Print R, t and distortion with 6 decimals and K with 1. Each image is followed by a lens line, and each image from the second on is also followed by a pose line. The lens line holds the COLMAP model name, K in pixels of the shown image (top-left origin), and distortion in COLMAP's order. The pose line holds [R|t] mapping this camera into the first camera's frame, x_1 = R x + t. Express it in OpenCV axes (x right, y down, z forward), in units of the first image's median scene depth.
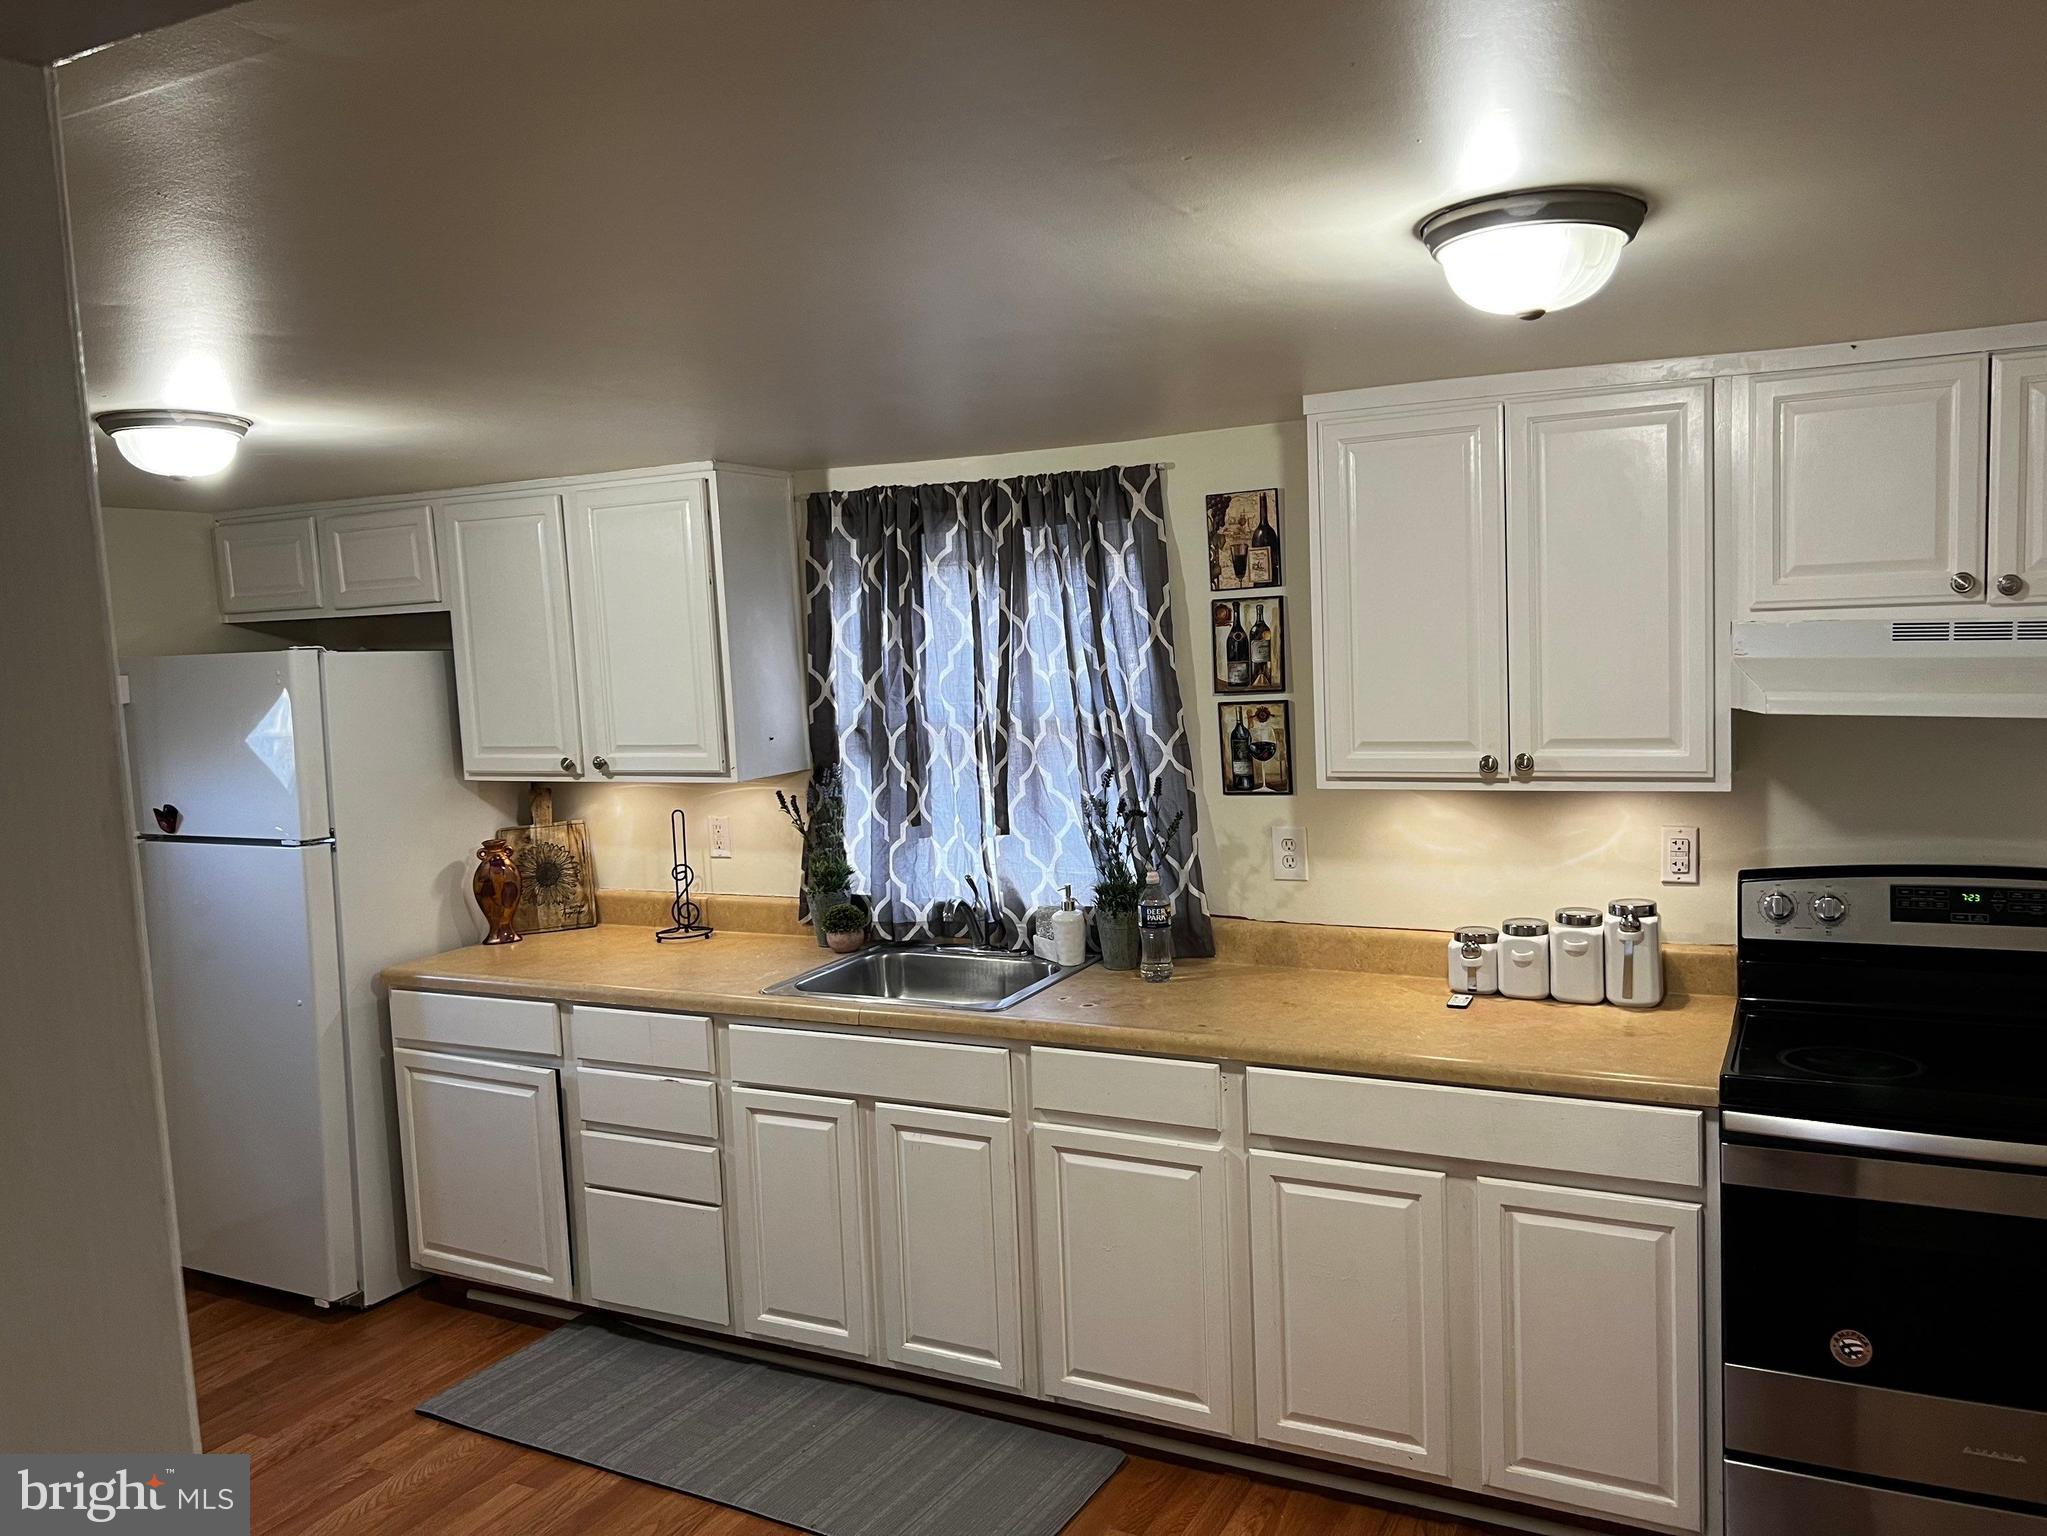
lens RADIAL K [[1532.1, 0, 1036.4], [0, 1532.1, 766.6], [0, 0, 1]] dist [0.074178, -0.061140]
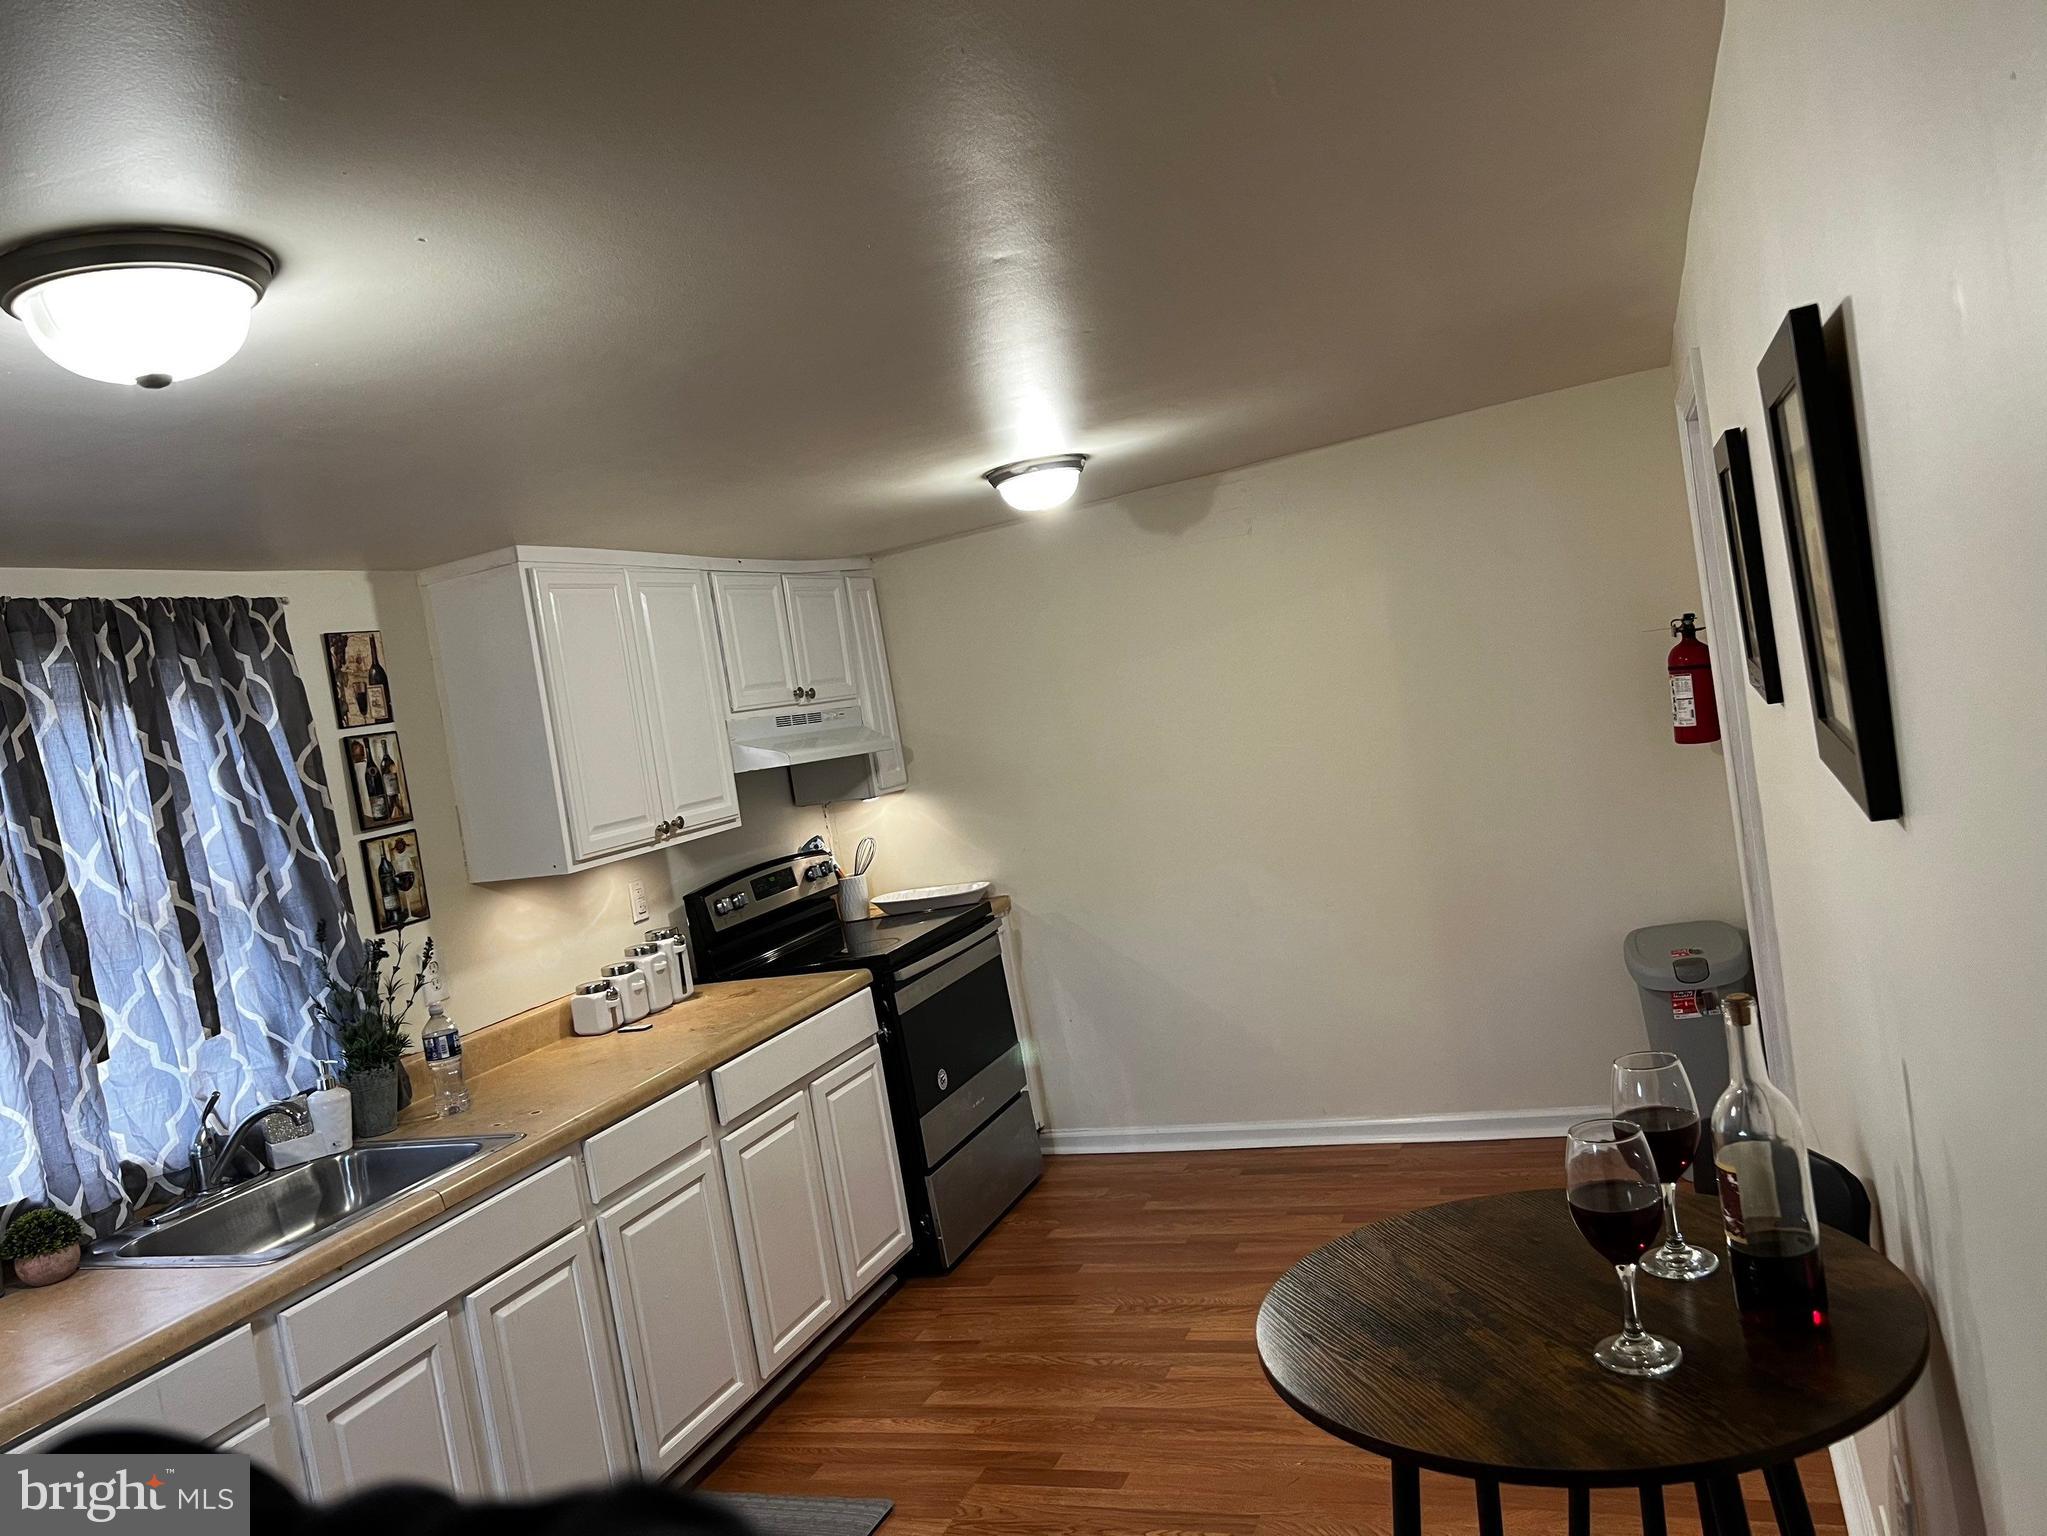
lens RADIAL K [[1532.1, 0, 1036.4], [0, 1532.1, 766.6], [0, 0, 1]] dist [0.074178, -0.061140]
pose [[-0.087622, 0.002313, 0.996151, -0.920308], [0.253130, 0.967225, 0.020020, 0.001872], [-0.963456, 0.253910, -0.085335, 0.666451]]
